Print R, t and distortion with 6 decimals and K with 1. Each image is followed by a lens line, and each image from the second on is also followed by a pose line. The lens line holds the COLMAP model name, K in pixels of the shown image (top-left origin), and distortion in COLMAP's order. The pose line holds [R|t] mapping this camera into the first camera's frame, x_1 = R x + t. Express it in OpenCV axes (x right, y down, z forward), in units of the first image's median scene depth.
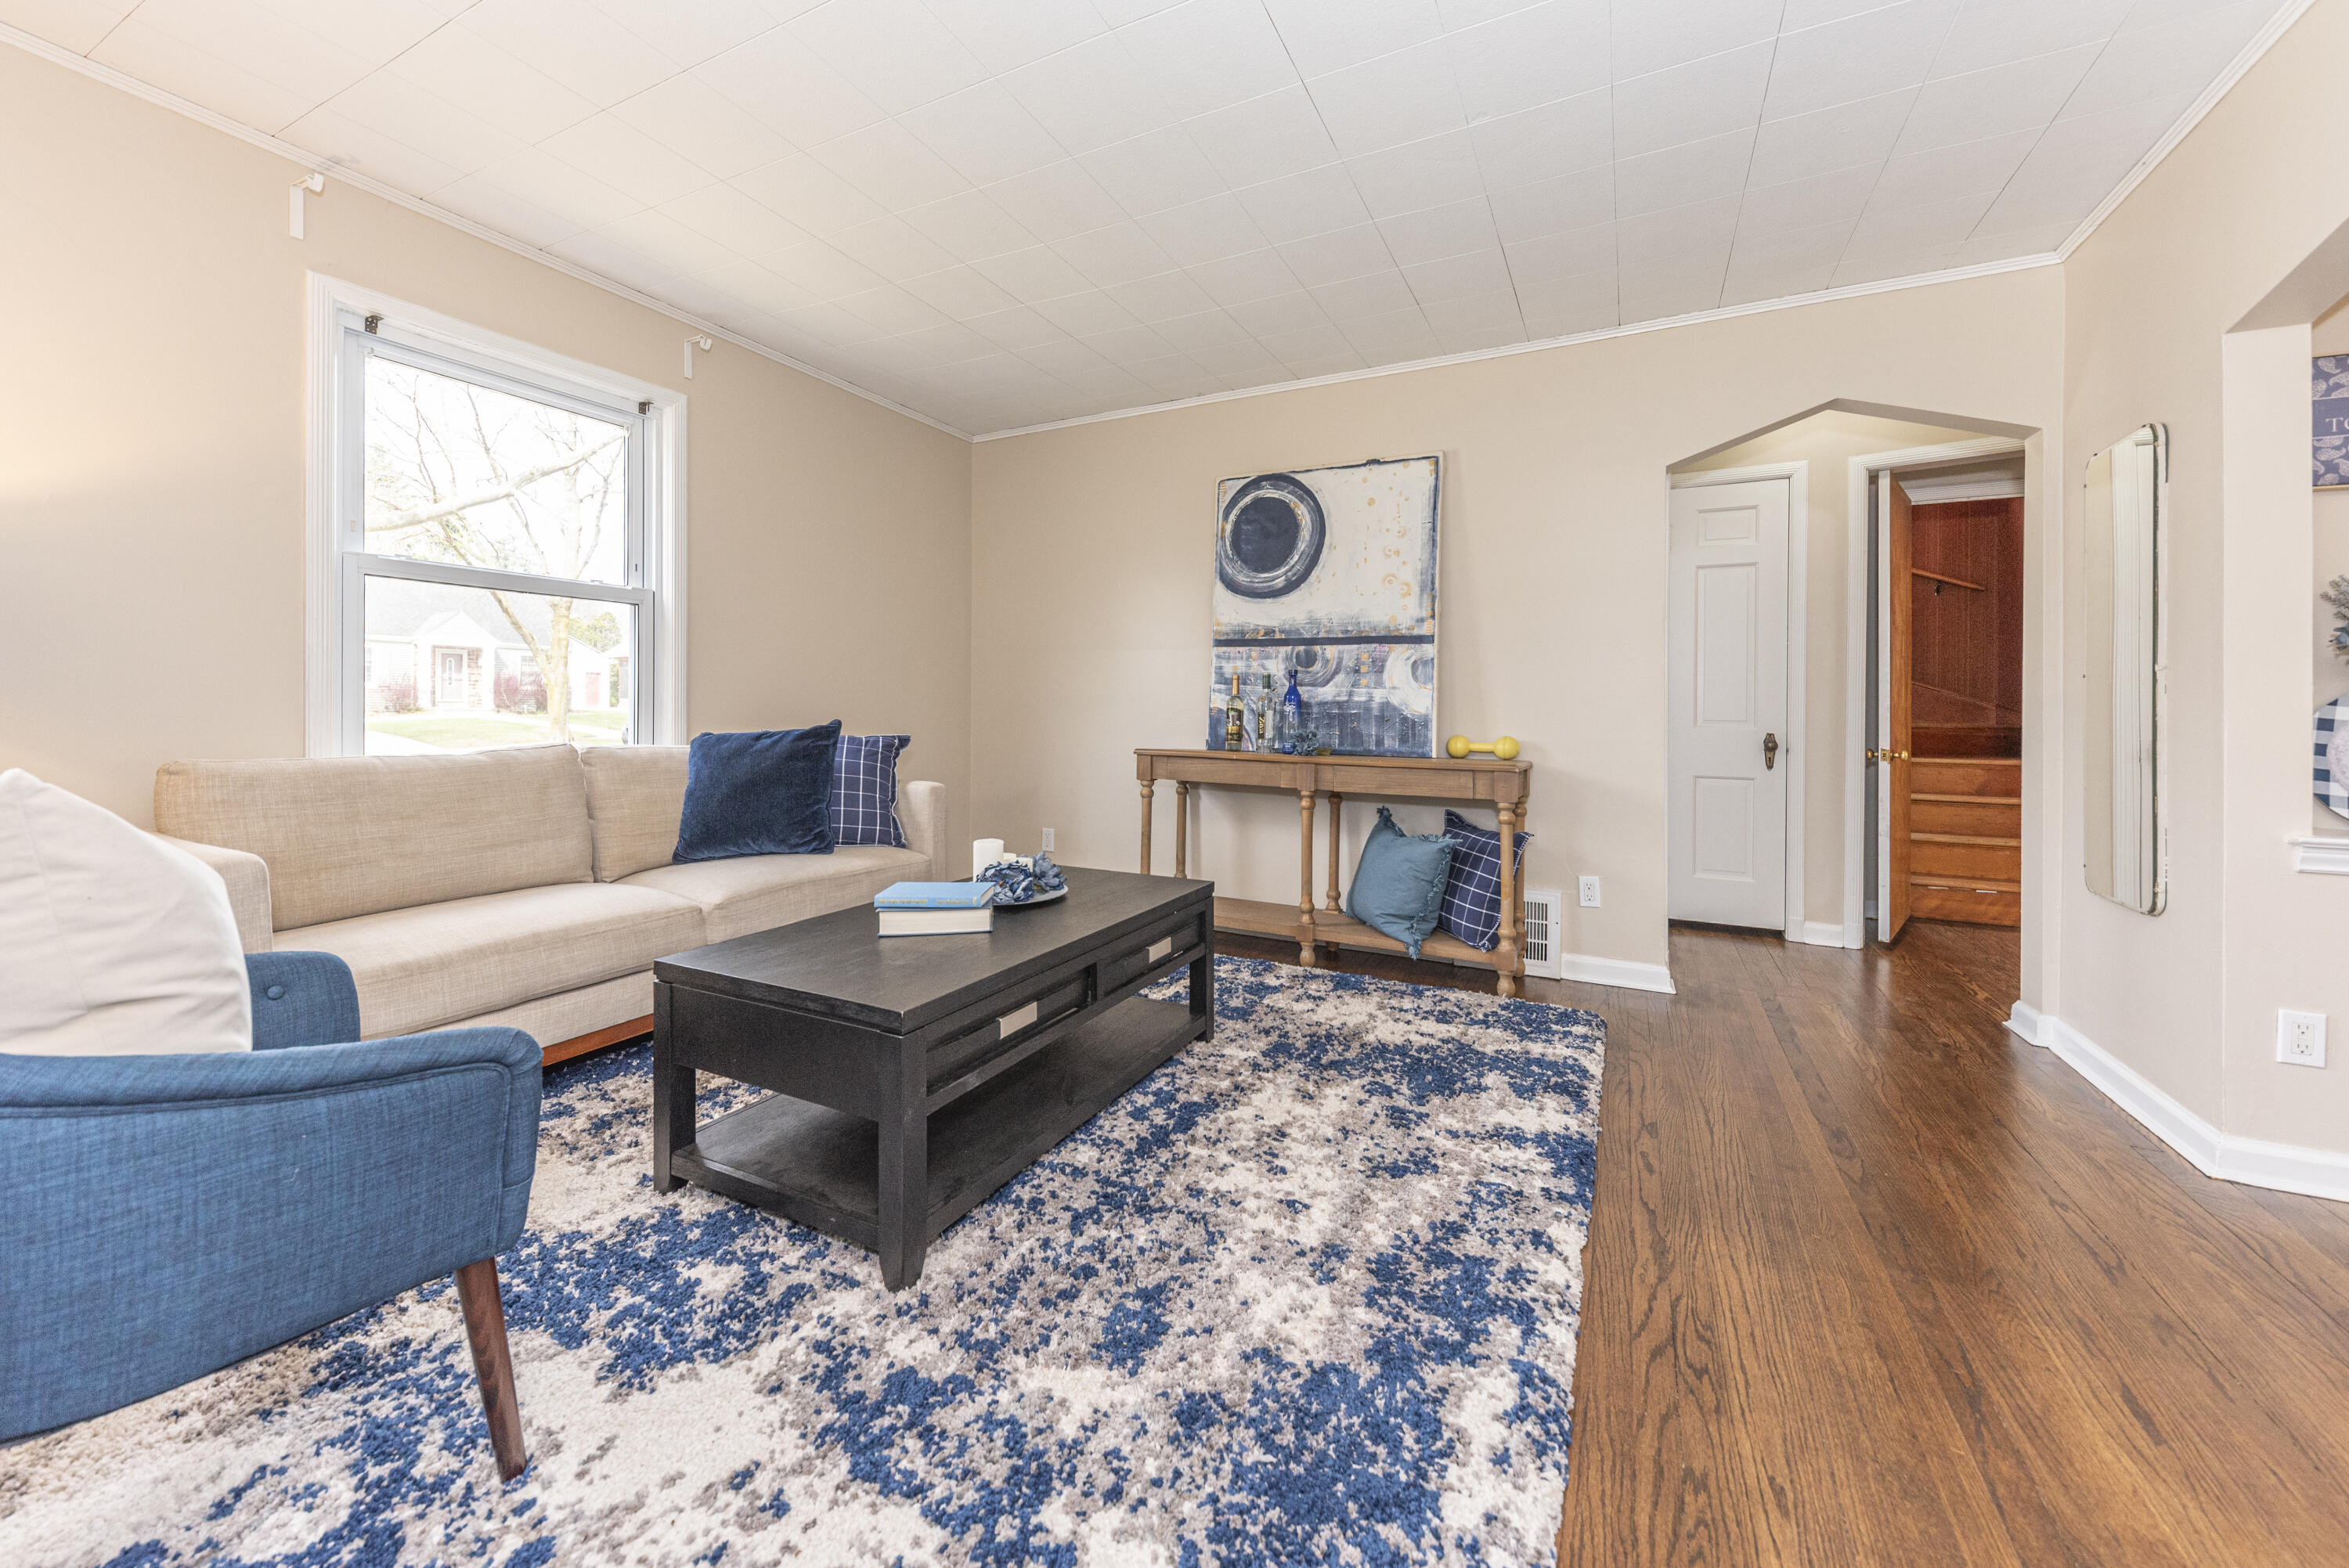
lens RADIAL K [[849.4, 0, 1177.9], [0, 849.4, 709.0], [0, 0, 1]] dist [0.004730, 0.000037]
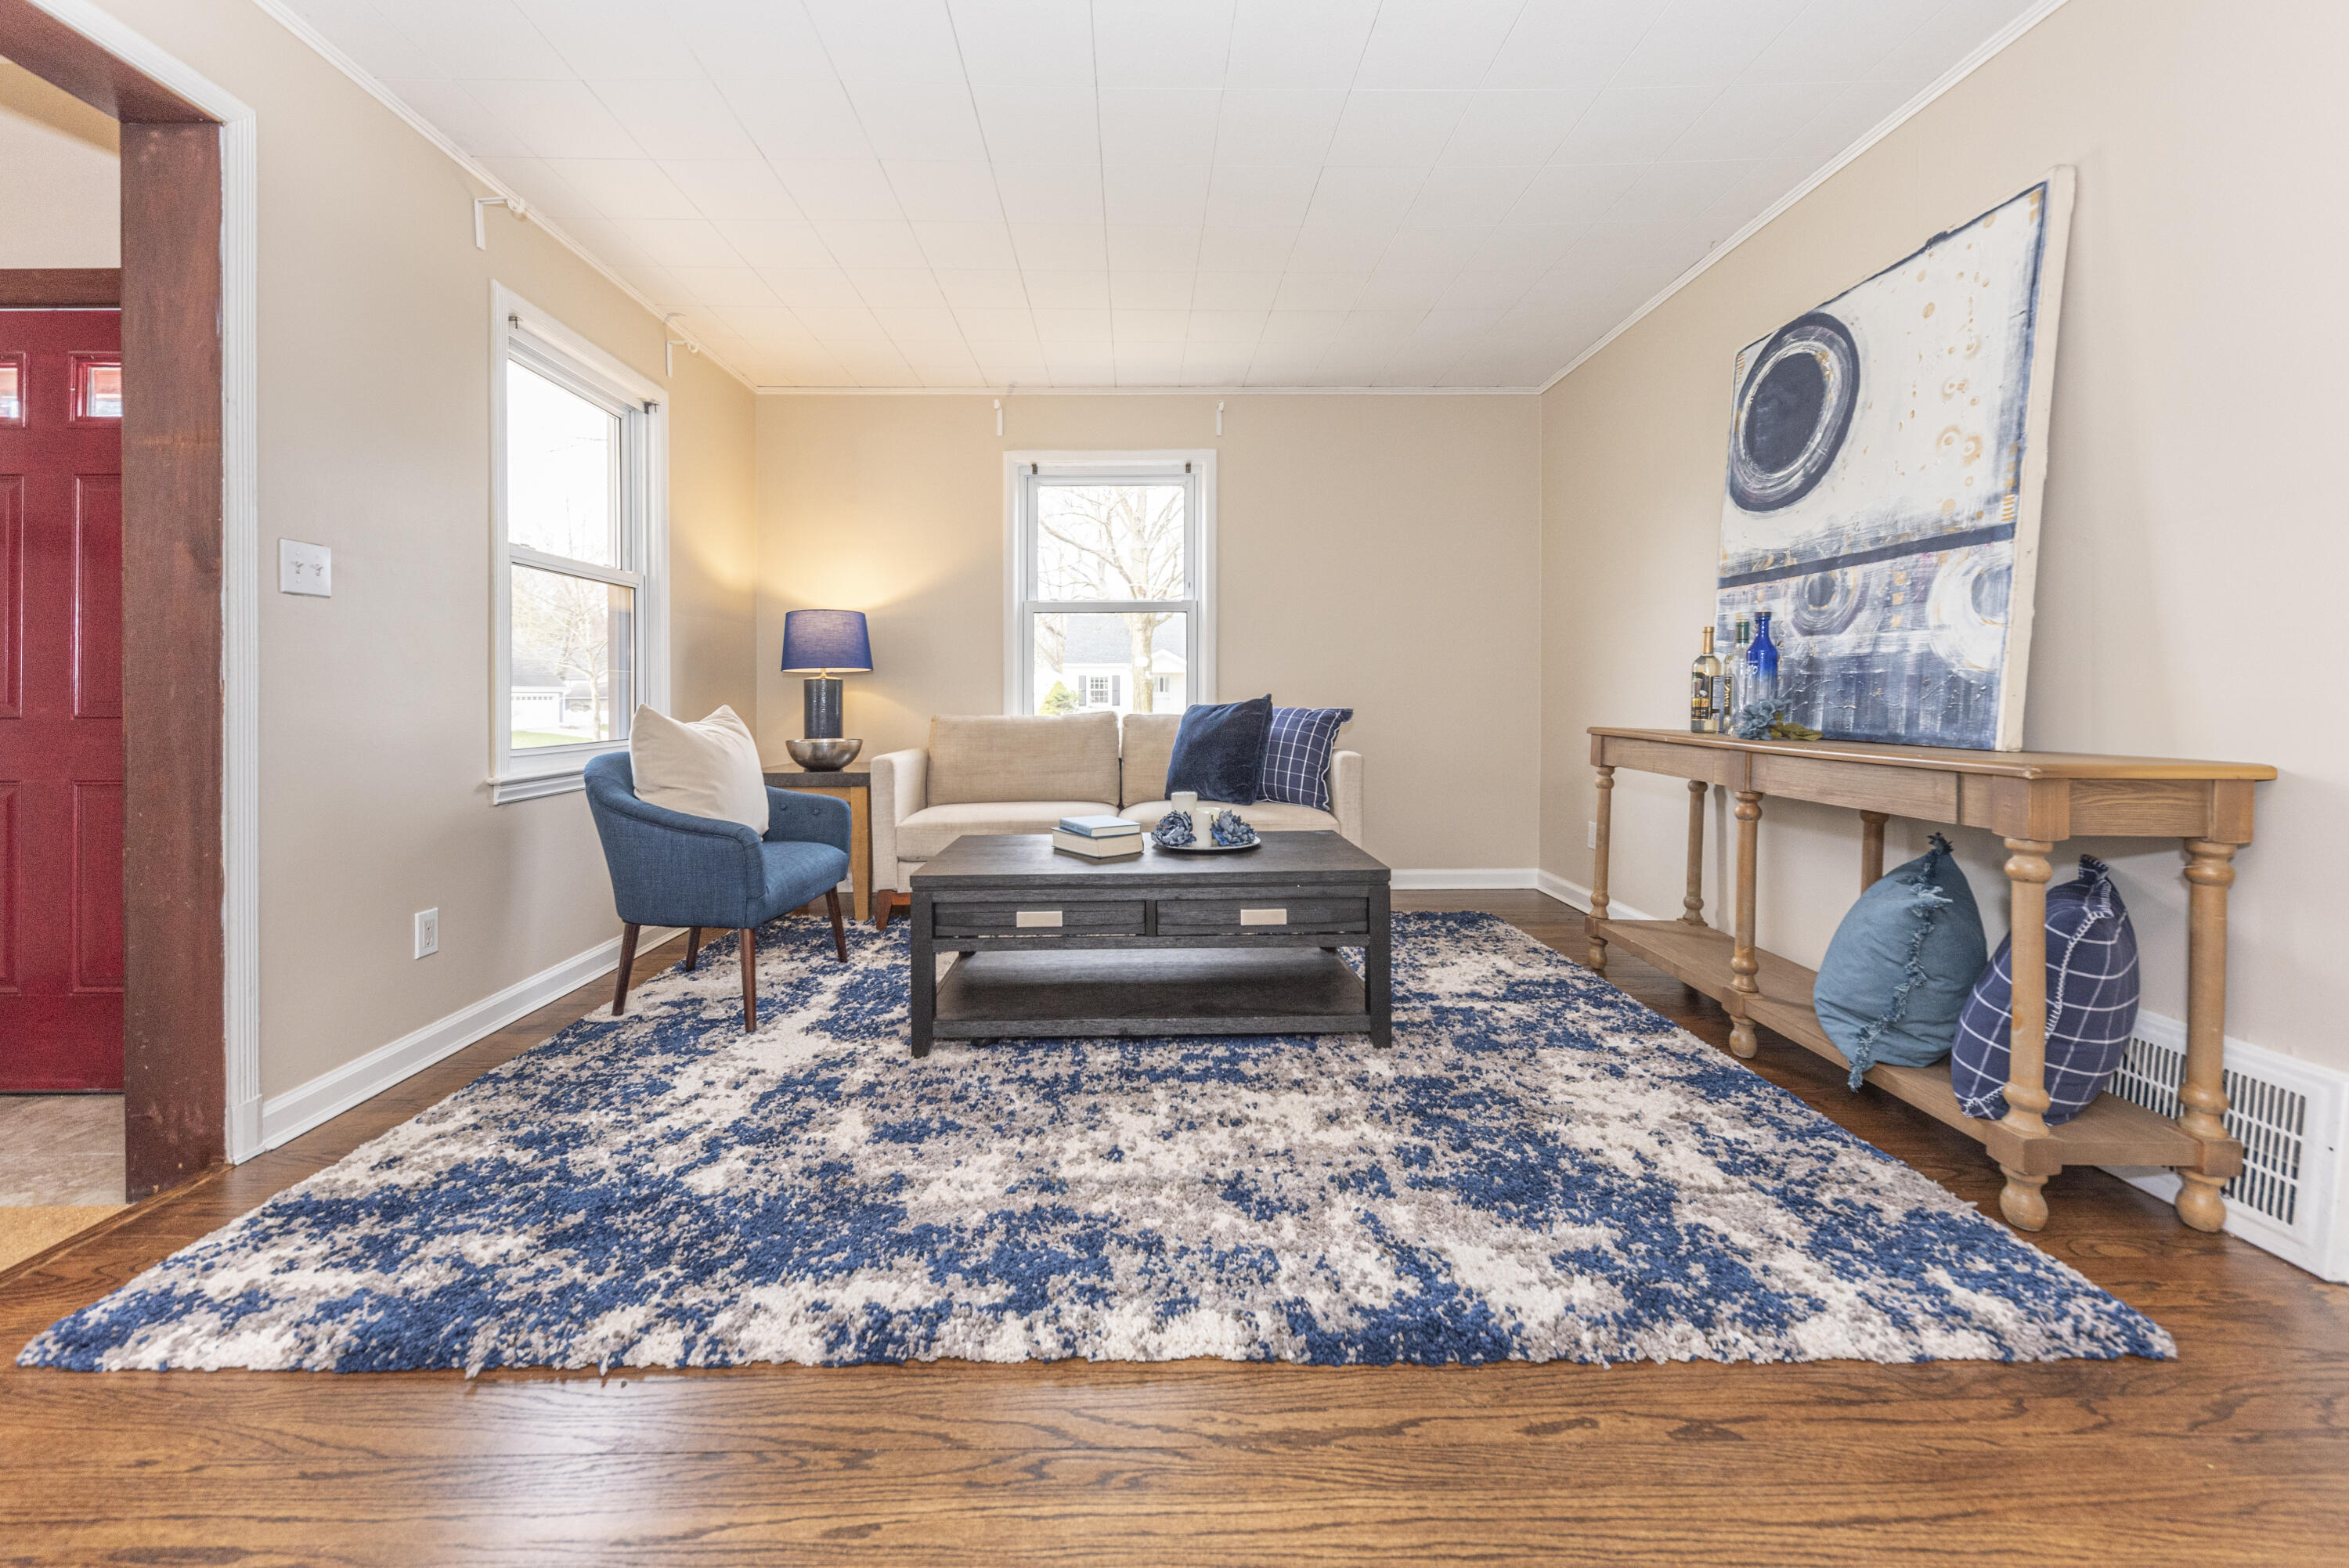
lens RADIAL K [[873.7, 0, 1182.1], [0, 873.7, 697.5], [0, 0, 1]] dist [0.004709, -0.000103]
pose [[0.484994, -0.010869, -0.874450, 0.673672], [0.010643, 0.999922, -0.006526, 0.027187], [0.874453, -0.006141, 0.485071, 0.347353]]
